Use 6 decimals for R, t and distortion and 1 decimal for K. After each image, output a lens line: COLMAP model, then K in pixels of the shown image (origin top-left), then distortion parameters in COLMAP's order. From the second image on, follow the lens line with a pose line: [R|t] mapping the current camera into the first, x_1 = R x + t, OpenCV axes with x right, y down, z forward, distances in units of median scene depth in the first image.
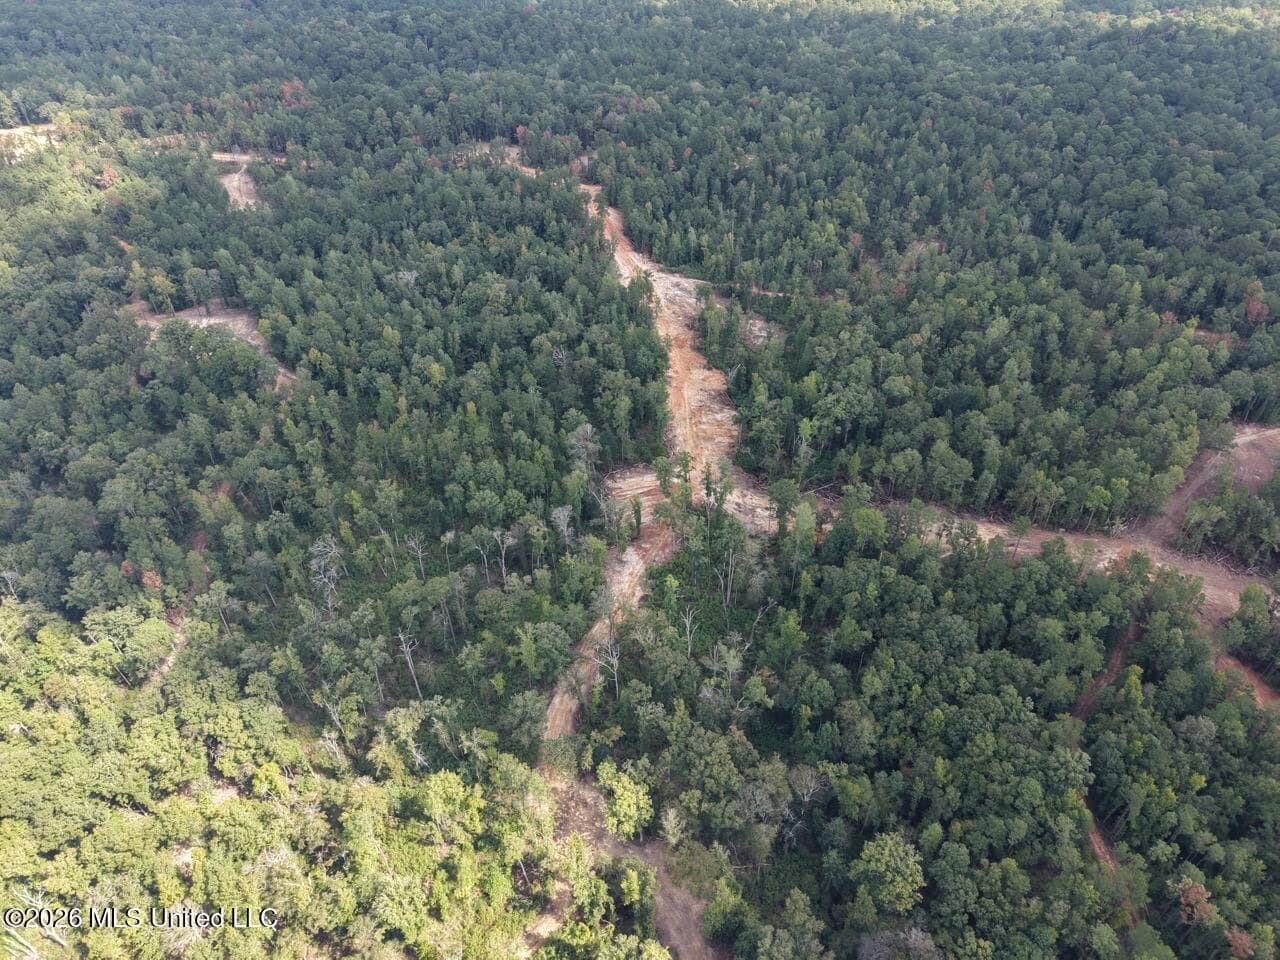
lens RADIAL K [[846.0, 0, 641.5], [0, 846.0, 482.6], [0, 0, 1]] dist [0.011254, -0.009460]
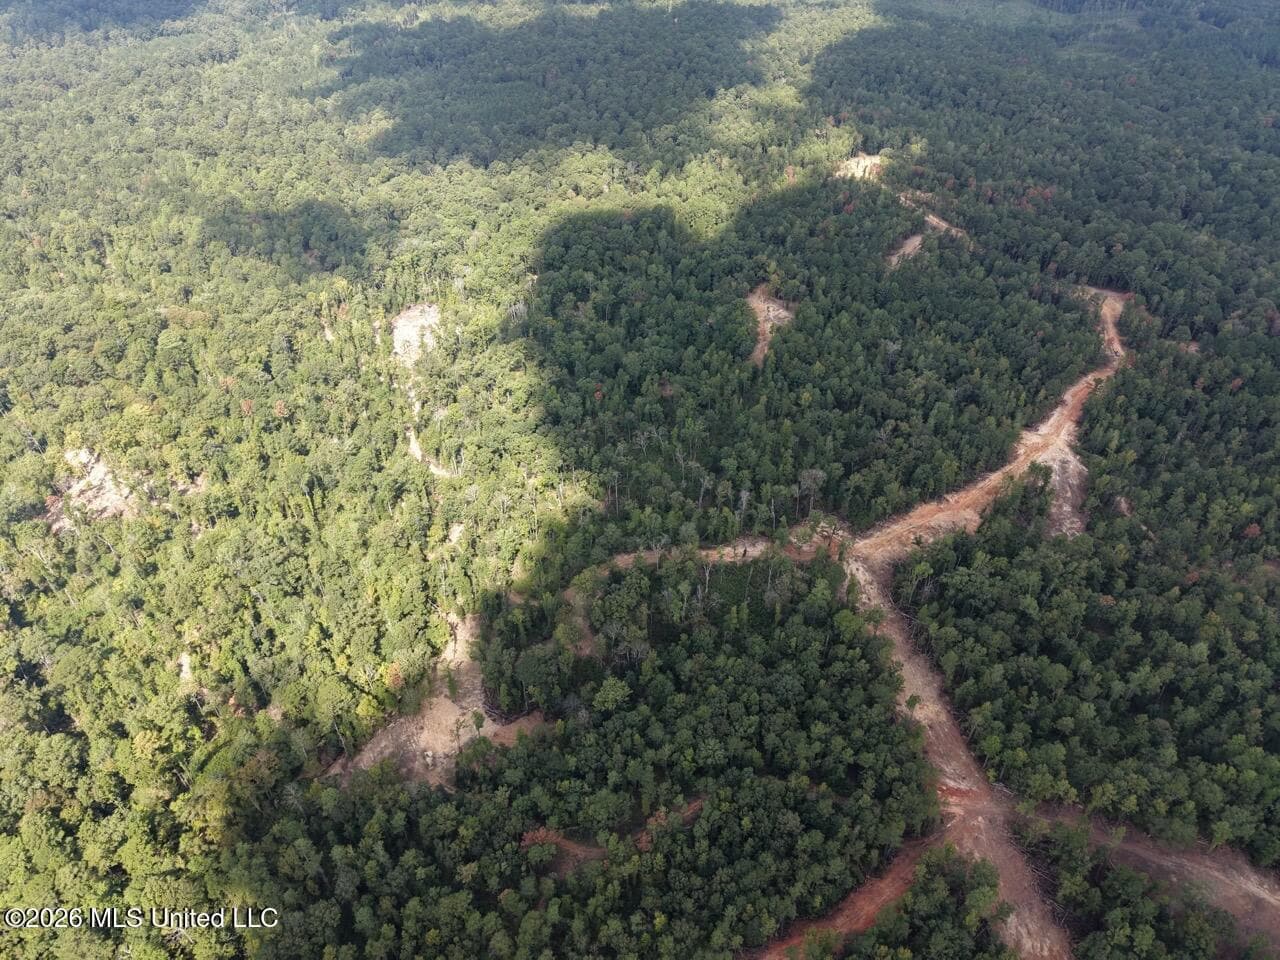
lens RADIAL K [[846.0, 0, 641.5], [0, 846.0, 482.6], [0, 0, 1]] dist [0.011254, -0.009460]
pose [[0.452031, 0.555385, -0.698008, 0.683773], [-0.565914, 0.783429, 0.256866, -0.208735], [0.689500, 0.278900, 0.668435, -0.152715]]
